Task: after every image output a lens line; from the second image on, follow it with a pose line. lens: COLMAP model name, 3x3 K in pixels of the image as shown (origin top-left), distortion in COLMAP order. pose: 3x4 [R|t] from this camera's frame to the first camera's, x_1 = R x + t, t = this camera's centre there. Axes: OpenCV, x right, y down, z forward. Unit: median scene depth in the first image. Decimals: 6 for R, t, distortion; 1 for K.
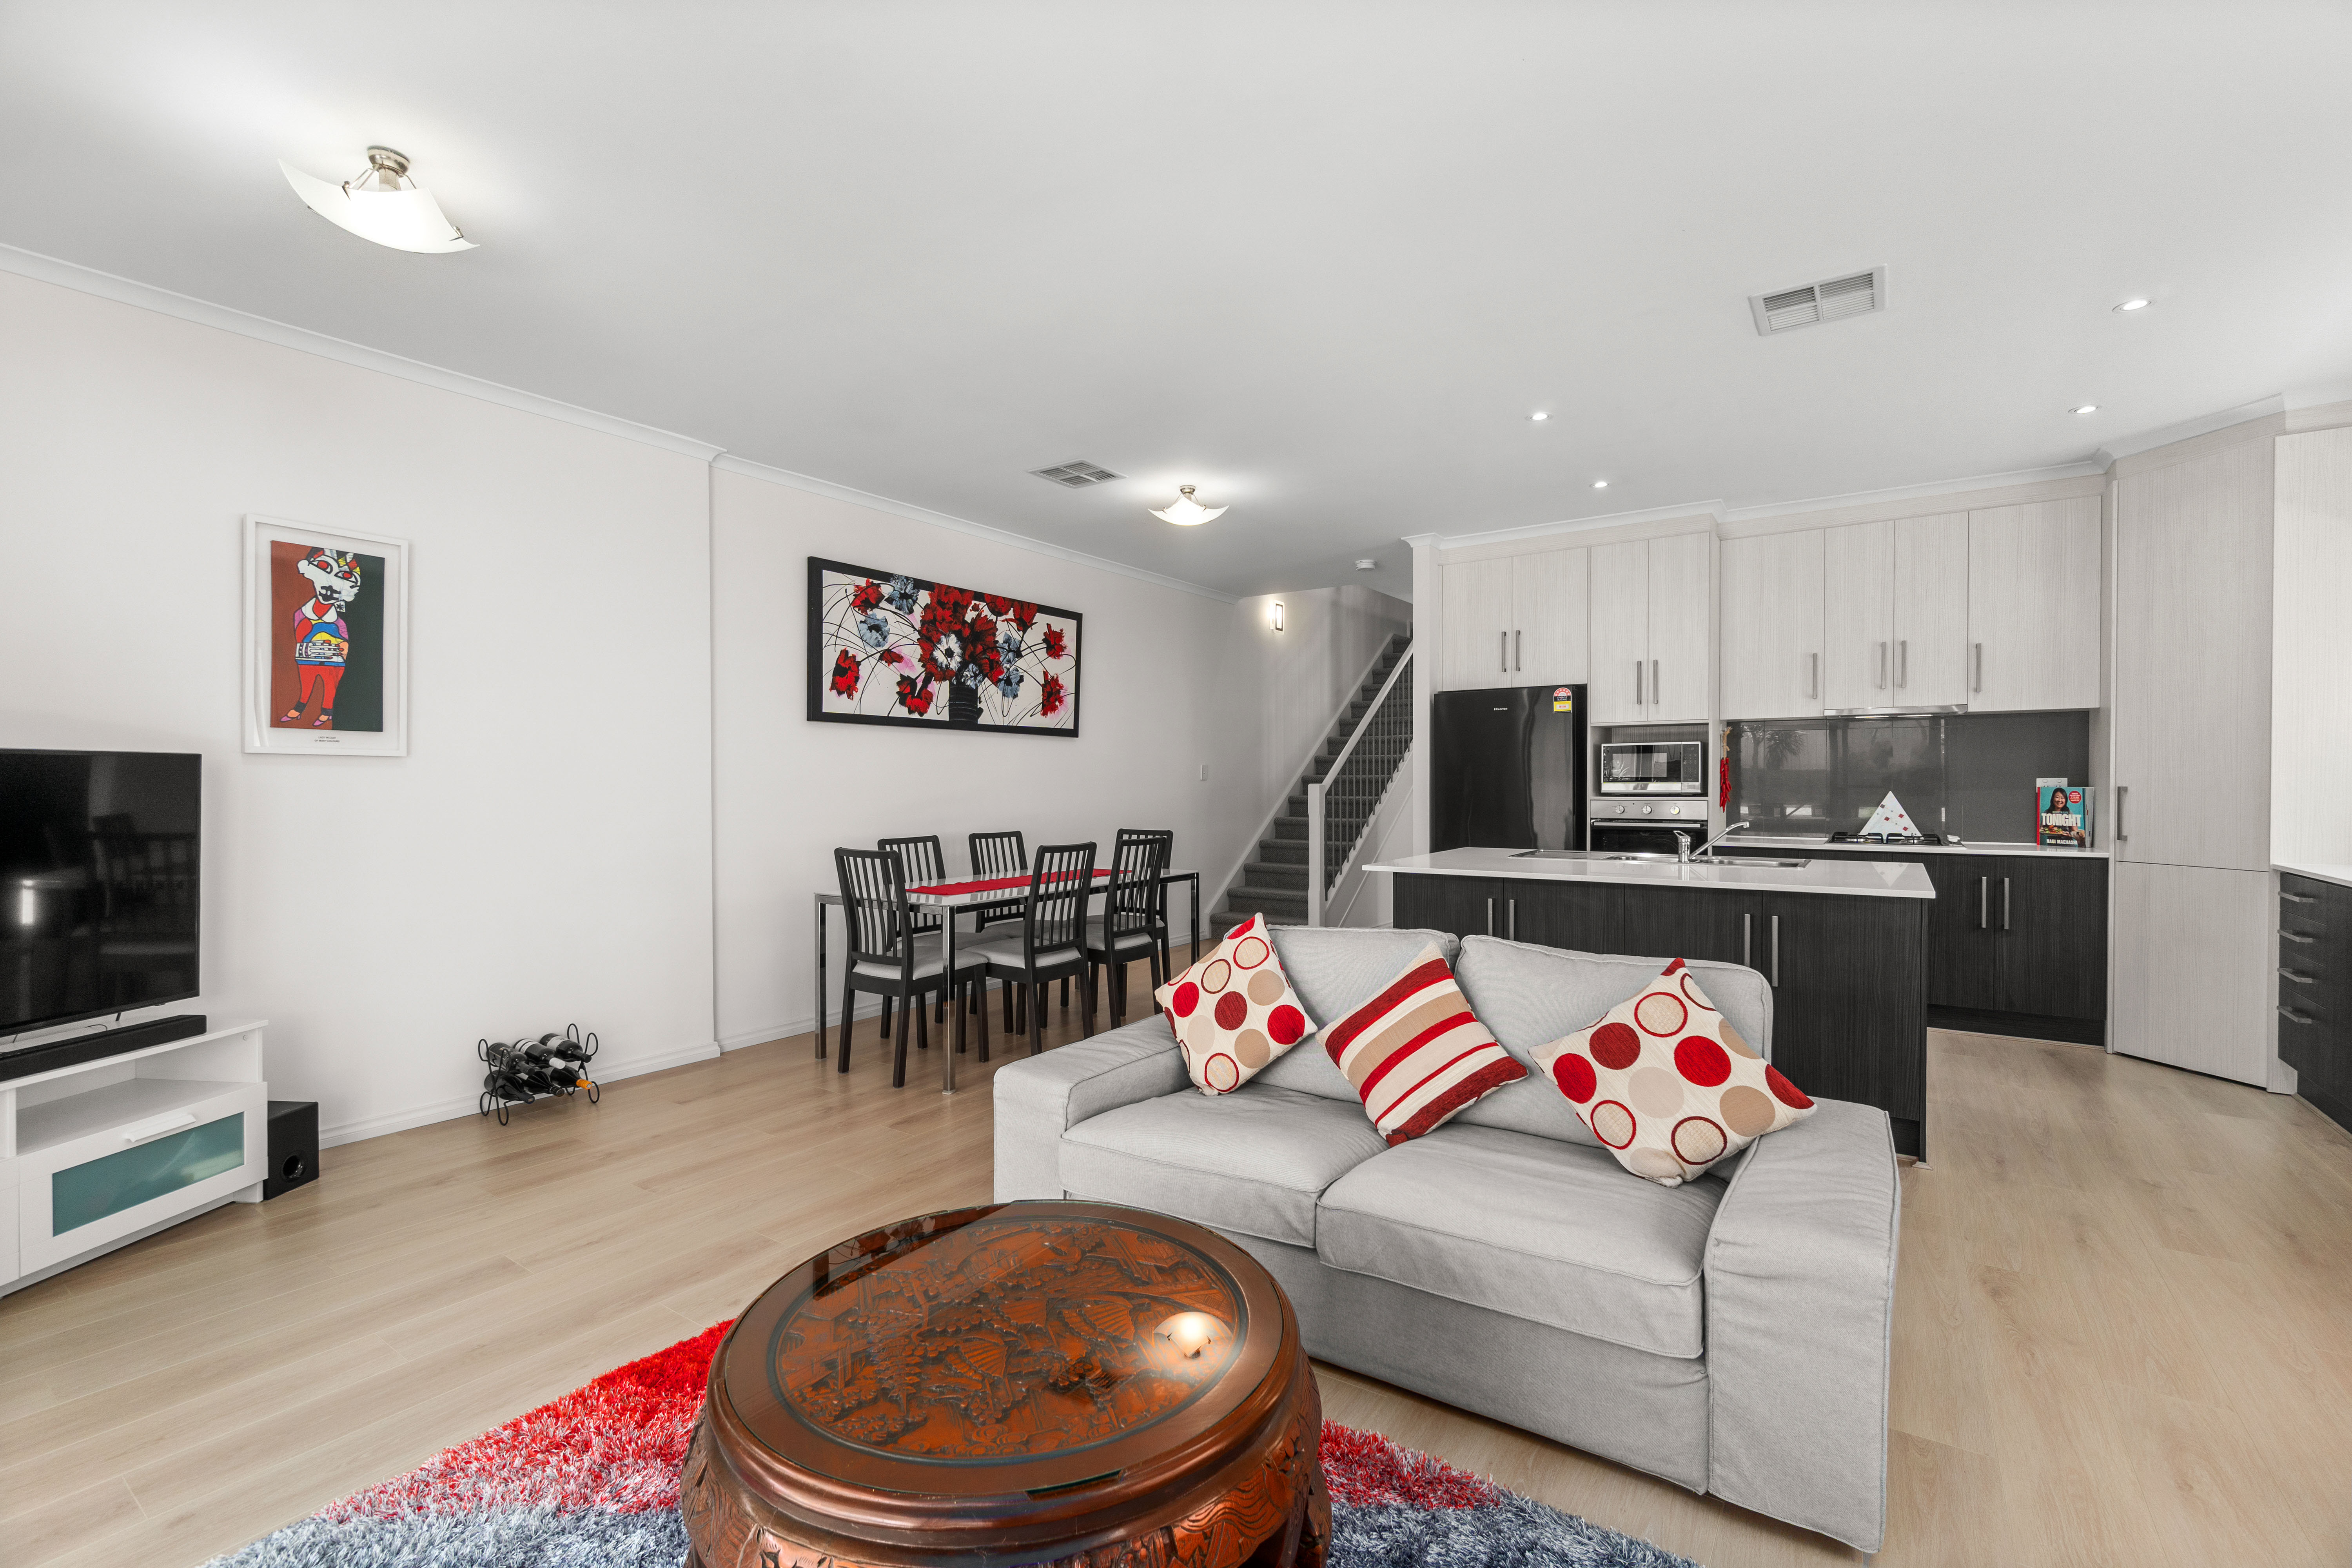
lens RADIAL K [[1020.7, 0, 1176.4], [0, 1020.7, 794.9], [0, 0, 1]] dist [-0.003922, 0.002101]
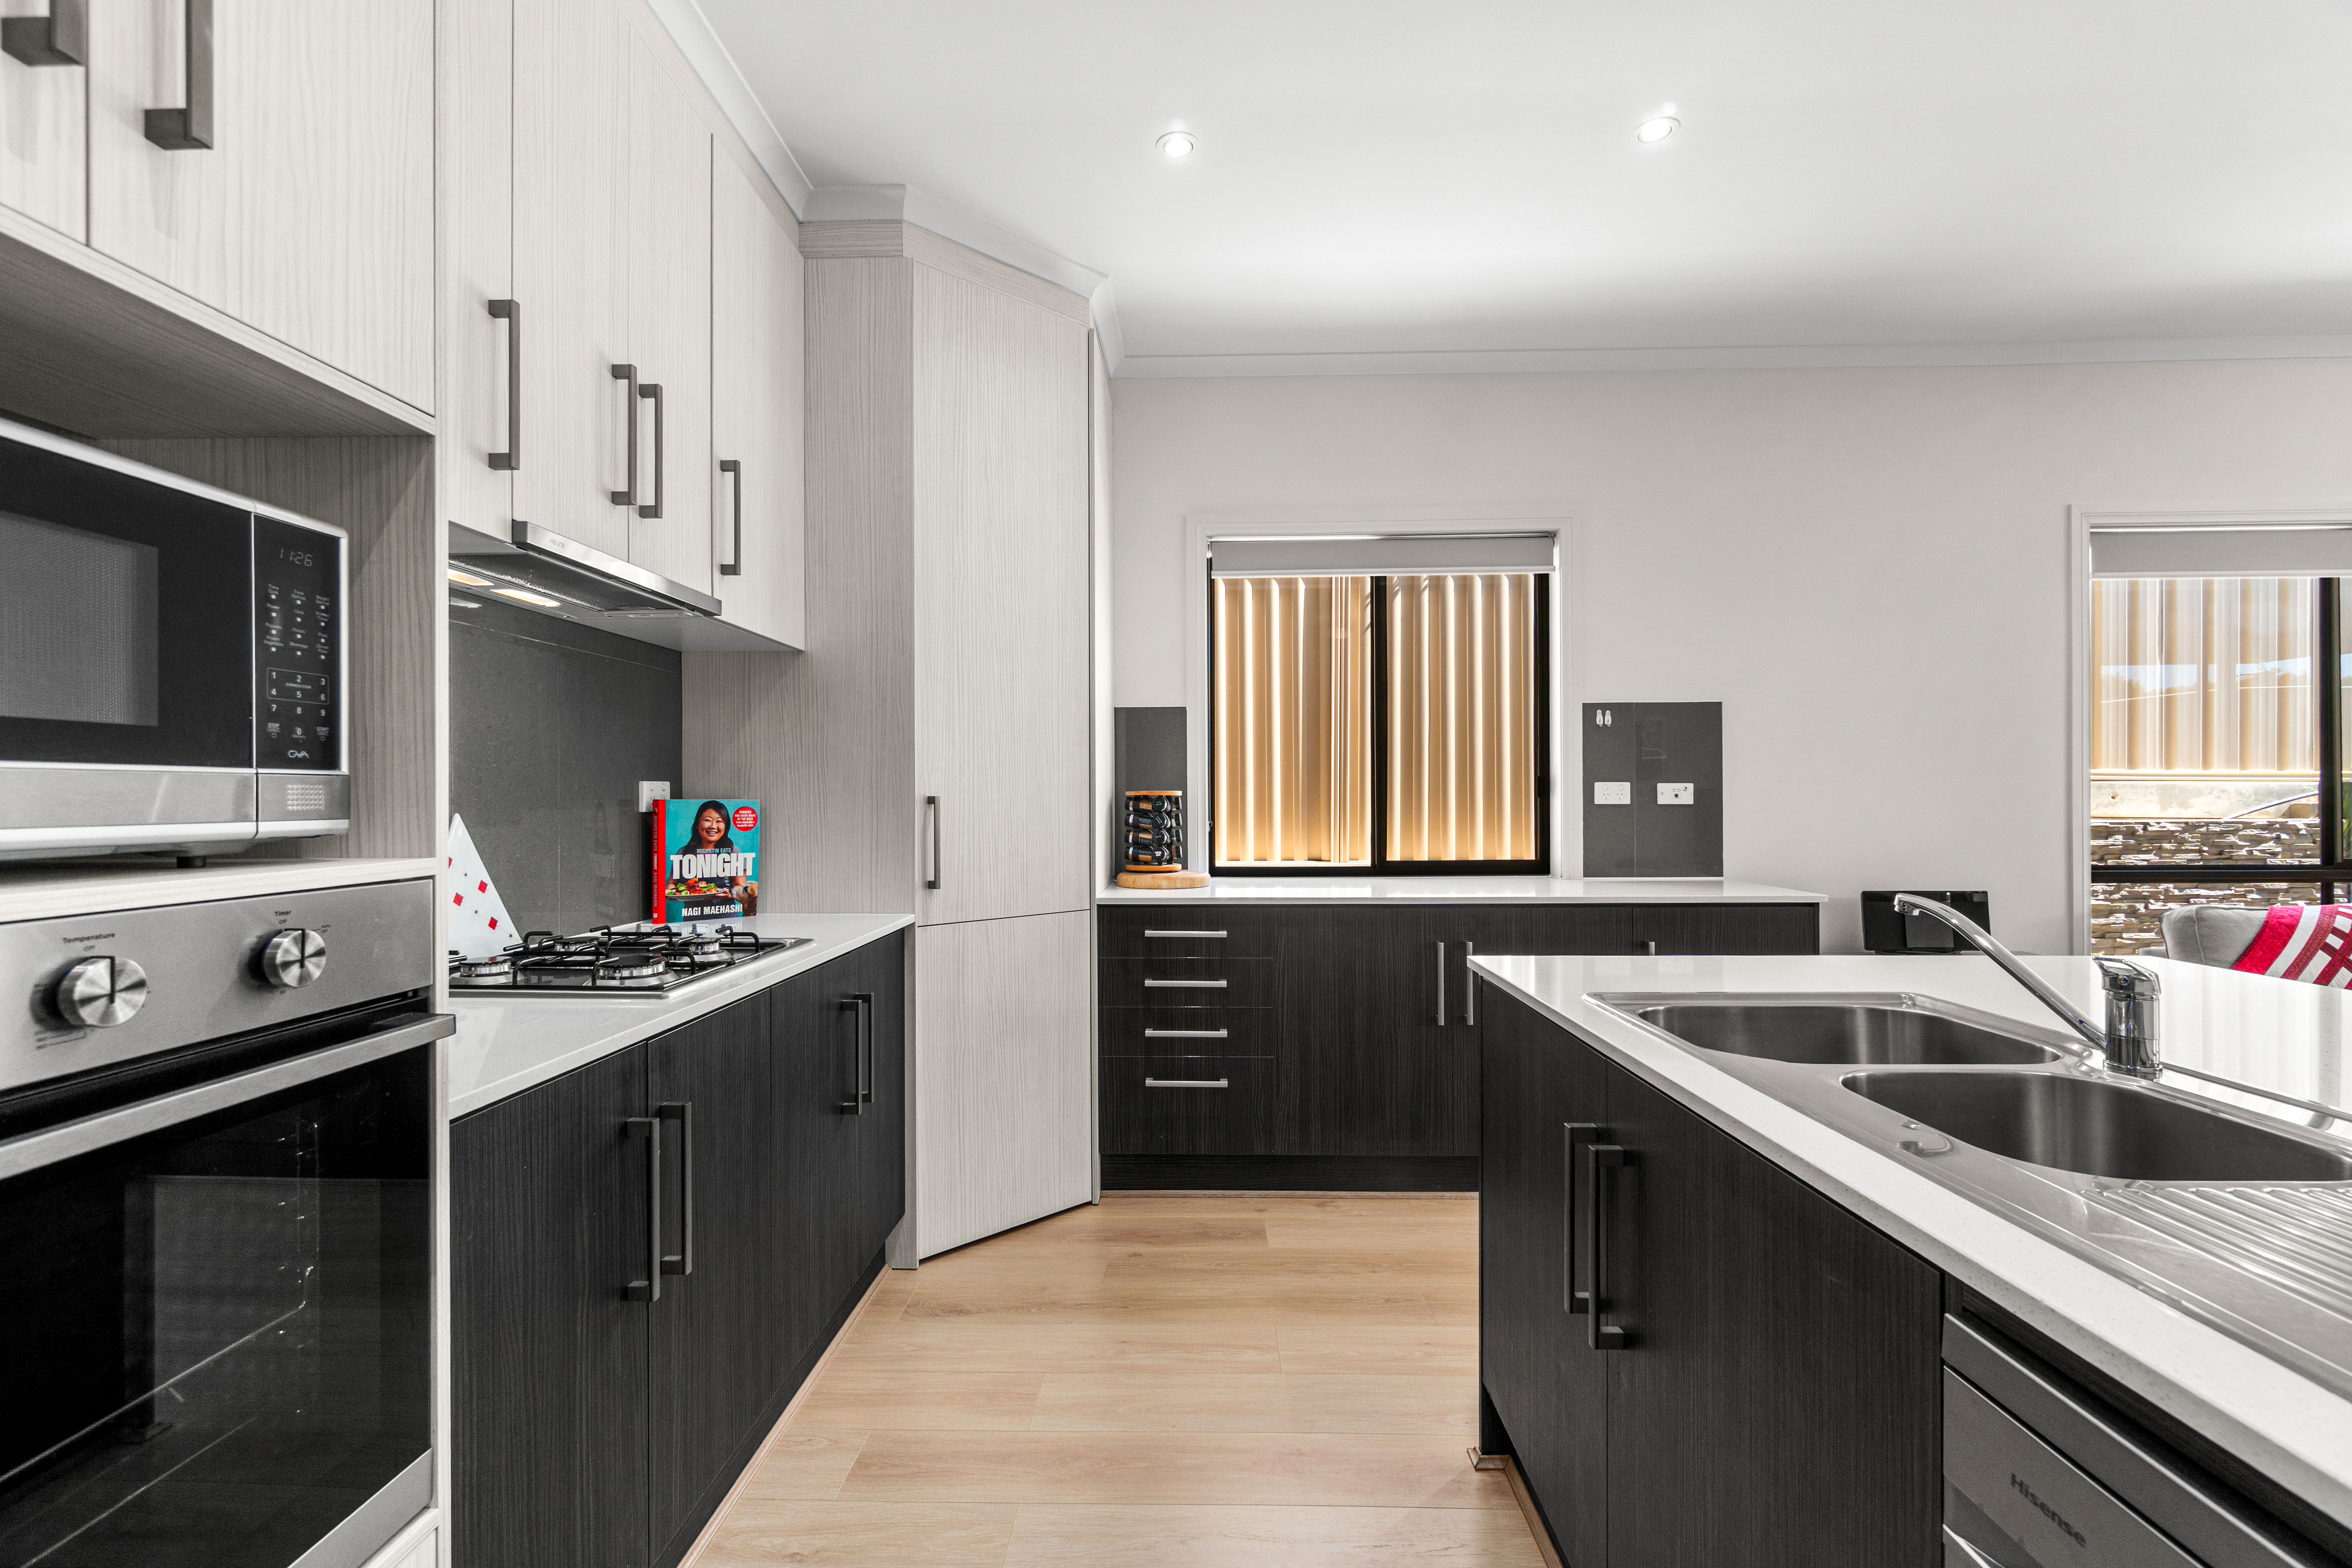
lens RADIAL K [[1020.7, 0, 1176.1], [0, 1020.7, 793.8], [0, 0, 1]] dist [-0.003922, 0.002101]
pose [[-0.547056, 0.009244, 0.837045, 0.325234], [0.018212, 0.999834, 0.000861, -0.006836], [-0.836898, 0.015715, -0.547133, 1.072239]]
